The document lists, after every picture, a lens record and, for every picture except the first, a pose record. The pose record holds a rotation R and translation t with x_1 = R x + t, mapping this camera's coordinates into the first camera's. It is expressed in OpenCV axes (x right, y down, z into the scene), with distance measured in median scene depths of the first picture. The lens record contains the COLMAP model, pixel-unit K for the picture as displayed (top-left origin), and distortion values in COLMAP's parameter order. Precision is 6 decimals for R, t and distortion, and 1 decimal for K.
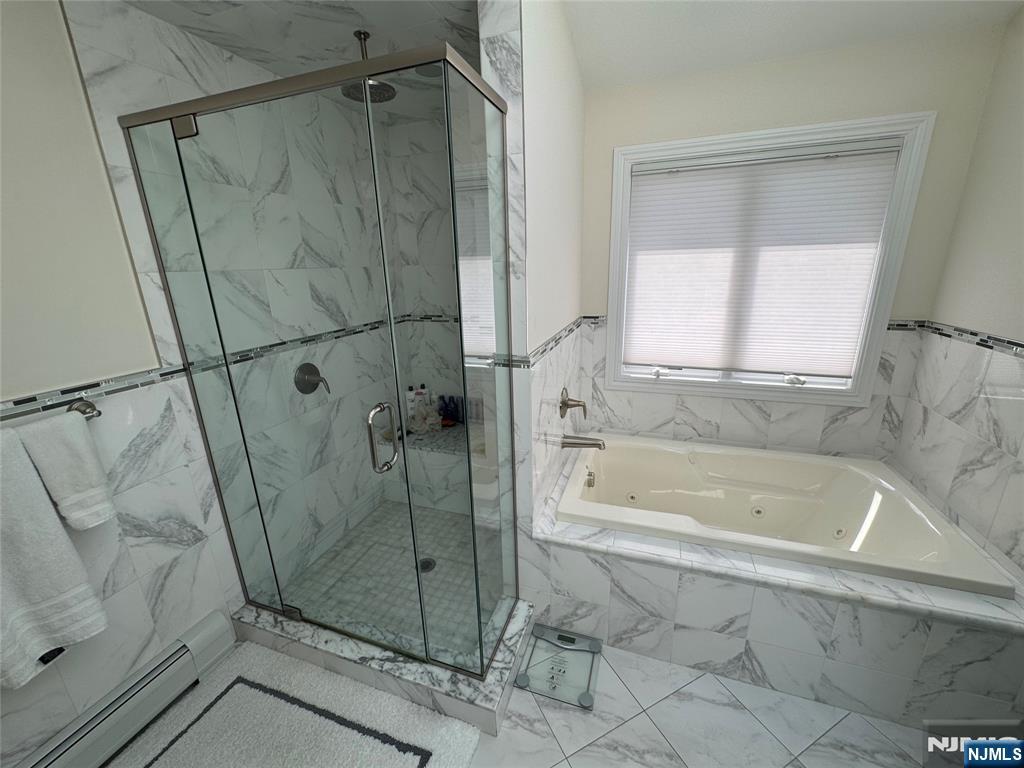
lens RADIAL K [[411.5, 0, 512.4], [0, 411.5, 382.8], [0, 0, 1]] dist [0.000180, -0.000279]
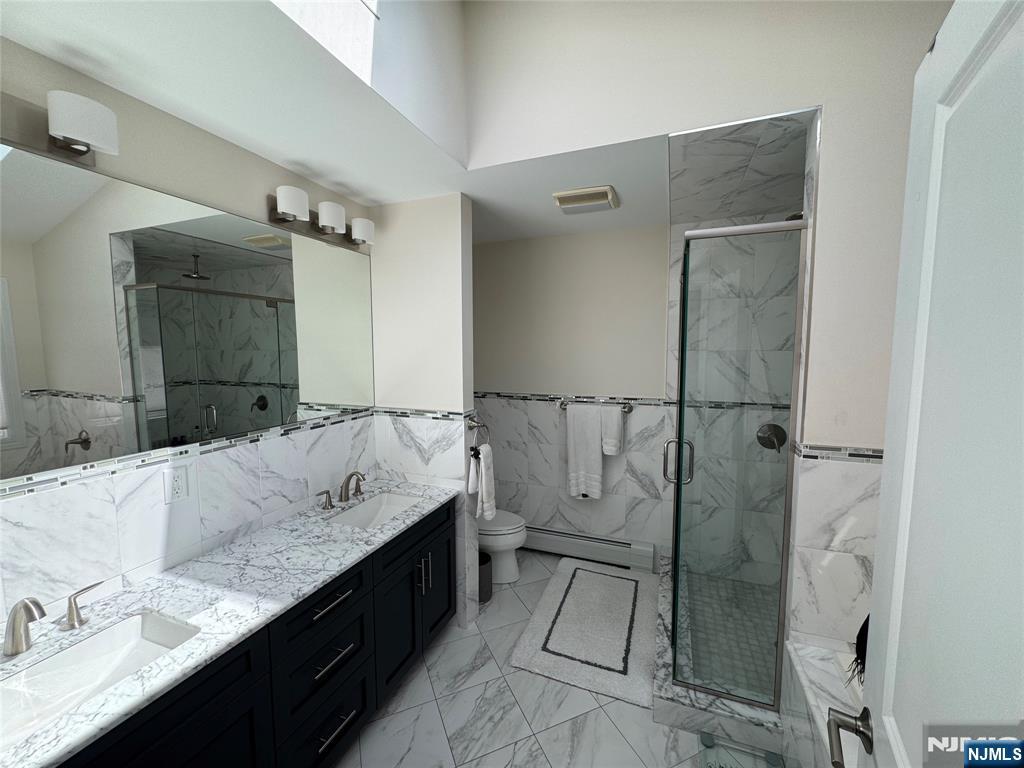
lens RADIAL K [[411.5, 0, 512.7], [0, 411.5, 384.6], [0, 0, 1]] dist [0.000180, -0.000279]
pose [[-0.032046, 0.113037, -0.993074, 1.005781], [-0.275159, 0.954193, 0.117491, -0.123953], [0.960865, 0.277018, 0.000525, 0.289132]]
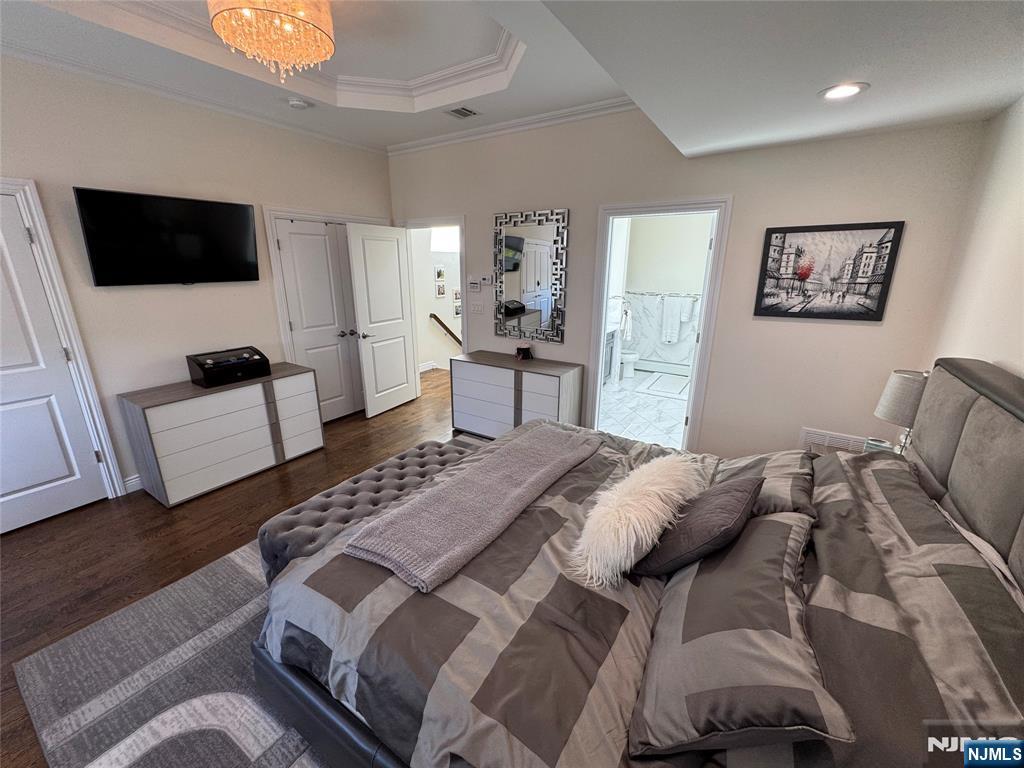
lens RADIAL K [[411.5, 0, 507.8], [0, 411.5, 383.4], [0, 0, 1]] dist [0.000180, -0.000279]
pose [[-0.242367, 0.301135, -0.922267, 3.377728], [-0.271212, 0.891681, 0.362421, -0.166303], [0.931505, 0.337969, -0.134443, -0.037807]]
